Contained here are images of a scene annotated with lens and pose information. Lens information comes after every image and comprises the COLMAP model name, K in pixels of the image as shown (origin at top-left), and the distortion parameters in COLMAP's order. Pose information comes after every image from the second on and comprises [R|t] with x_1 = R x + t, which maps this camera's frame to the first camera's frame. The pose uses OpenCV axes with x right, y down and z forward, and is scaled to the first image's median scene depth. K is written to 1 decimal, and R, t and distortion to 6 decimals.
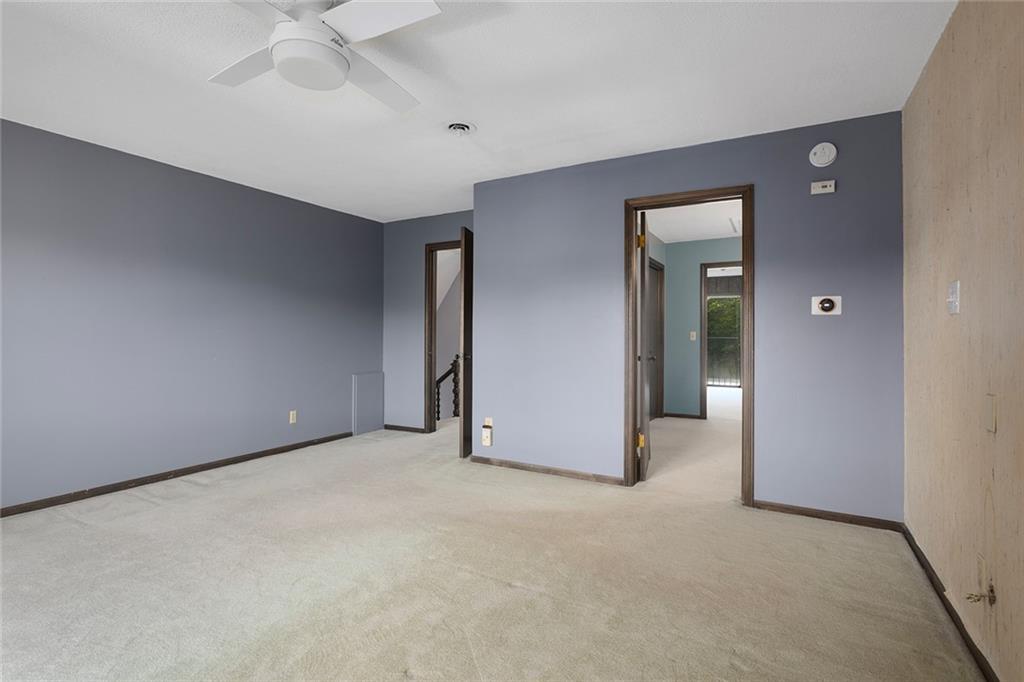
lens RADIAL K [[499.4, 0, 511.4], [0, 499.4, 340.2], [0, 0, 1]] dist [-0.000788, -0.000039]
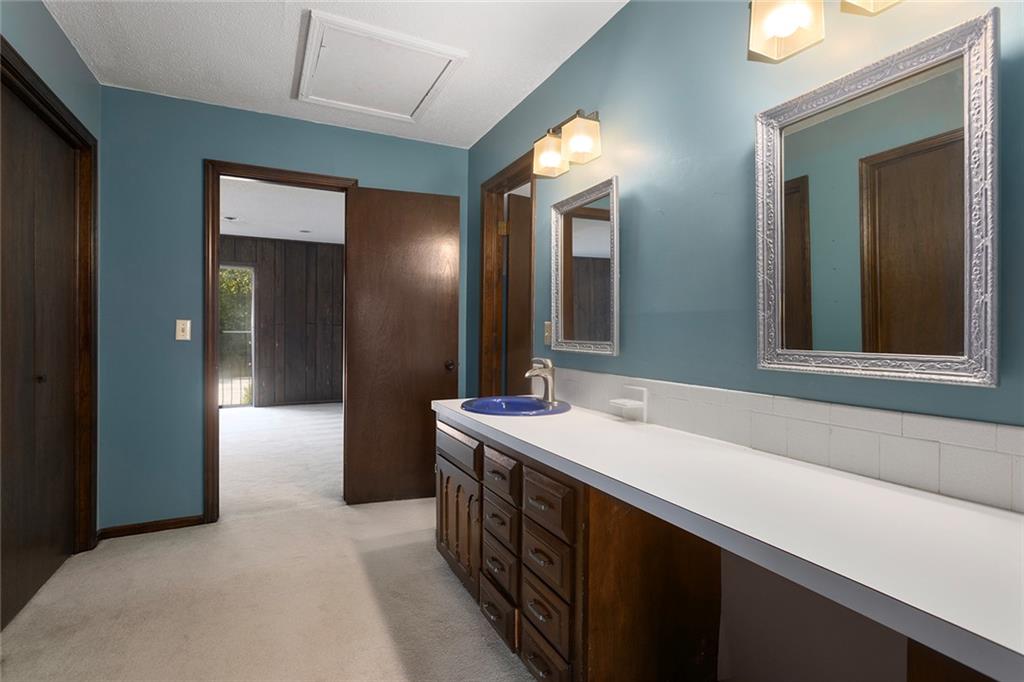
lens RADIAL K [[499.4, 0, 512.9], [0, 499.4, 334.7], [0, 0, 1]] dist [-0.000788, -0.000039]
pose [[0.618188, -0.002851, 0.786025, 0.204719], [-0.001560, 0.999987, 0.004854, -0.006843], [-0.786029, -0.004227, 0.618175, 0.521907]]
